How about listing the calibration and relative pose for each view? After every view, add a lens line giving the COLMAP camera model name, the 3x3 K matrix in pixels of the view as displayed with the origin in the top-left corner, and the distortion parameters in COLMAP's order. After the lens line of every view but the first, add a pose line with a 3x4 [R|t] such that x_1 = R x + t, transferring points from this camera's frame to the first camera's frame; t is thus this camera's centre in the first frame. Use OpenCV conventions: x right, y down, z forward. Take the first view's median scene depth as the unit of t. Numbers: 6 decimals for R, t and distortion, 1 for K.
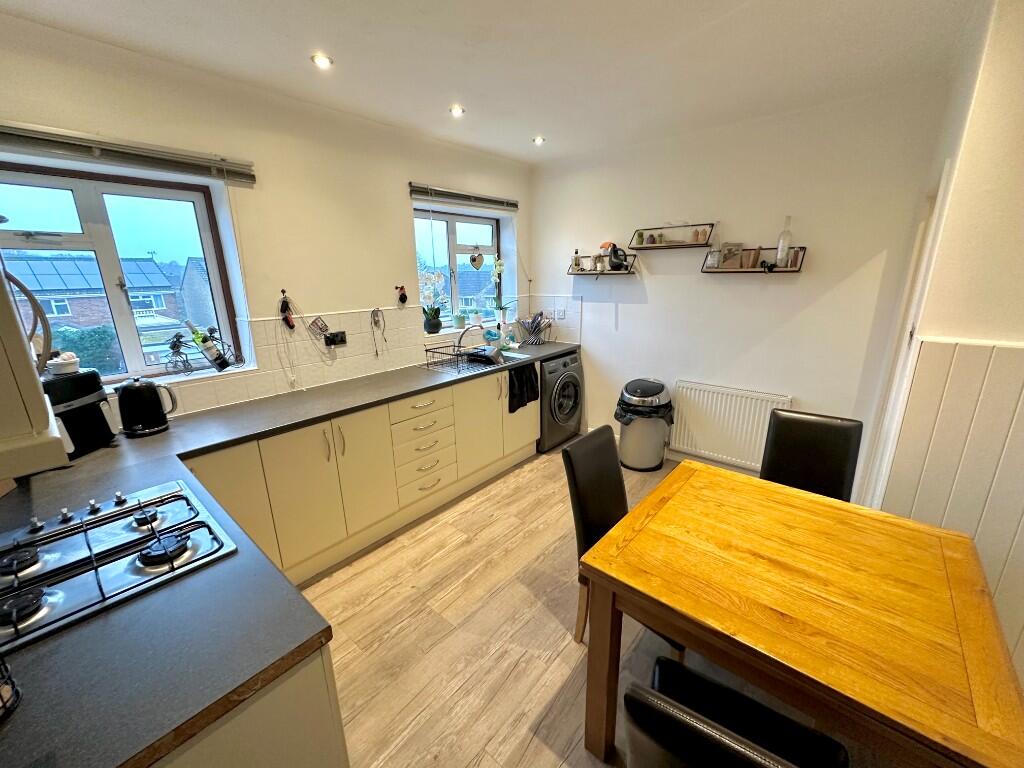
lens RADIAL K [[411.2, 0, 512.5], [0, 411.2, 385.5], [0, 0, 1]] dist [-0.001117, 0.000122]
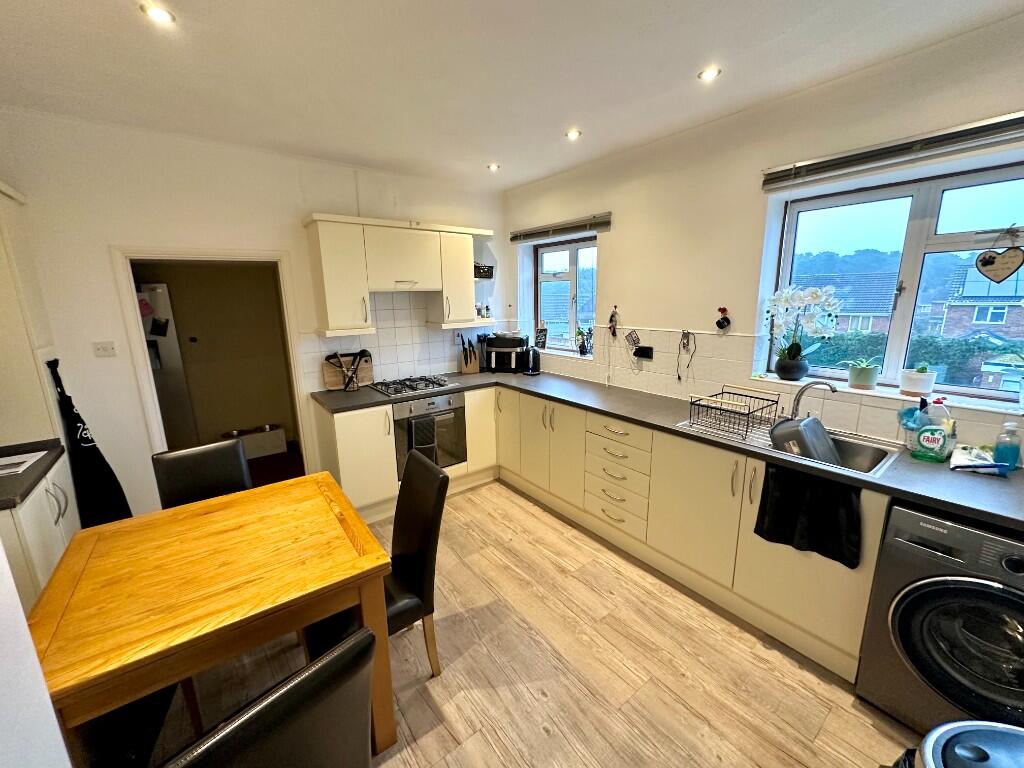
lens RADIAL K [[411.2, 0, 512.1], [0, 411.2, 384.0], [0, 0, 1]] dist [-0.001117, 0.000122]
pose [[-0.219136, 0.226220, -0.949107, 0.697658], [-0.239000, 0.930670, 0.277008, -0.253807], [0.945970, 0.287538, -0.149877, 0.859598]]
